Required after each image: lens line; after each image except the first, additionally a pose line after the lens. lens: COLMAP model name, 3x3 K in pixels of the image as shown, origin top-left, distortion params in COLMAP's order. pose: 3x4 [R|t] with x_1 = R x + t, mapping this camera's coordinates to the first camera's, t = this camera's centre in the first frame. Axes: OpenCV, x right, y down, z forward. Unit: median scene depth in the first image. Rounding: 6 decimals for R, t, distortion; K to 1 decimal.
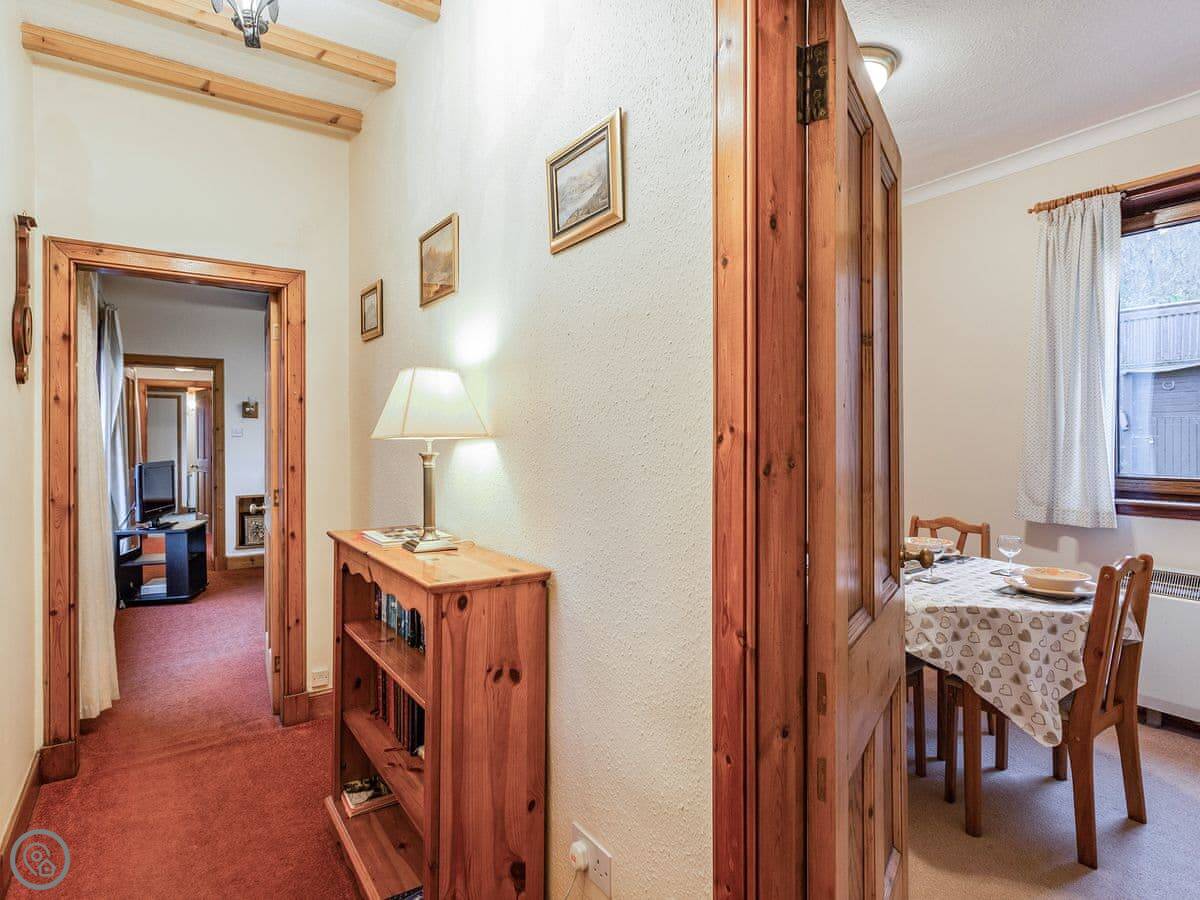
lens RADIAL K [[648.9, 0, 594.0], [0, 648.9, 449.9], [0, 0, 1]] dist [-0.000593, 0.001072]
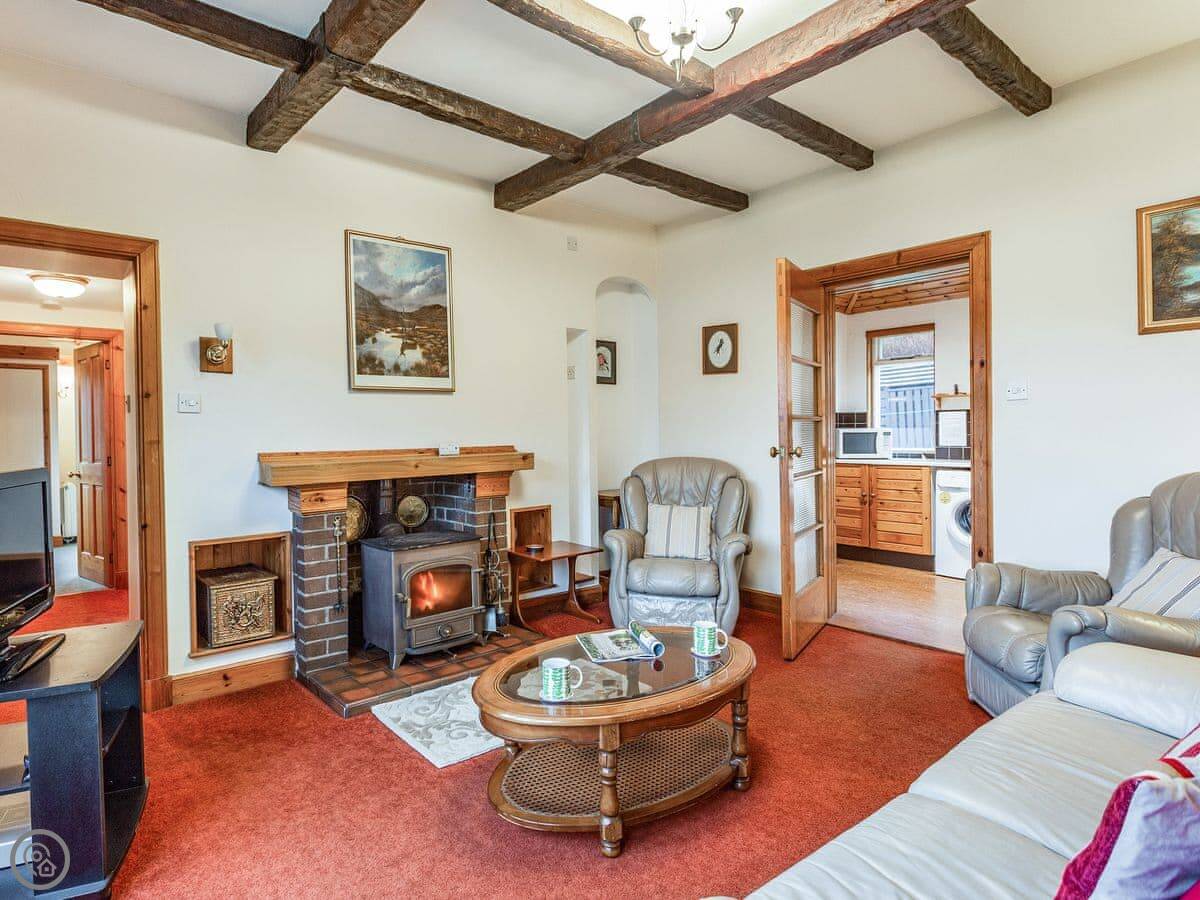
lens RADIAL K [[677.9, 0, 602.7], [0, 677.9, 443.7], [0, 0, 1]] dist [-0.002788, -0.000014]
pose [[0.992372, -0.016351, 0.122187, -0.312990], [0.016367, 0.999866, 0.000876, 0.005804], [-0.122185, 0.001131, 0.992507, 0.479518]]
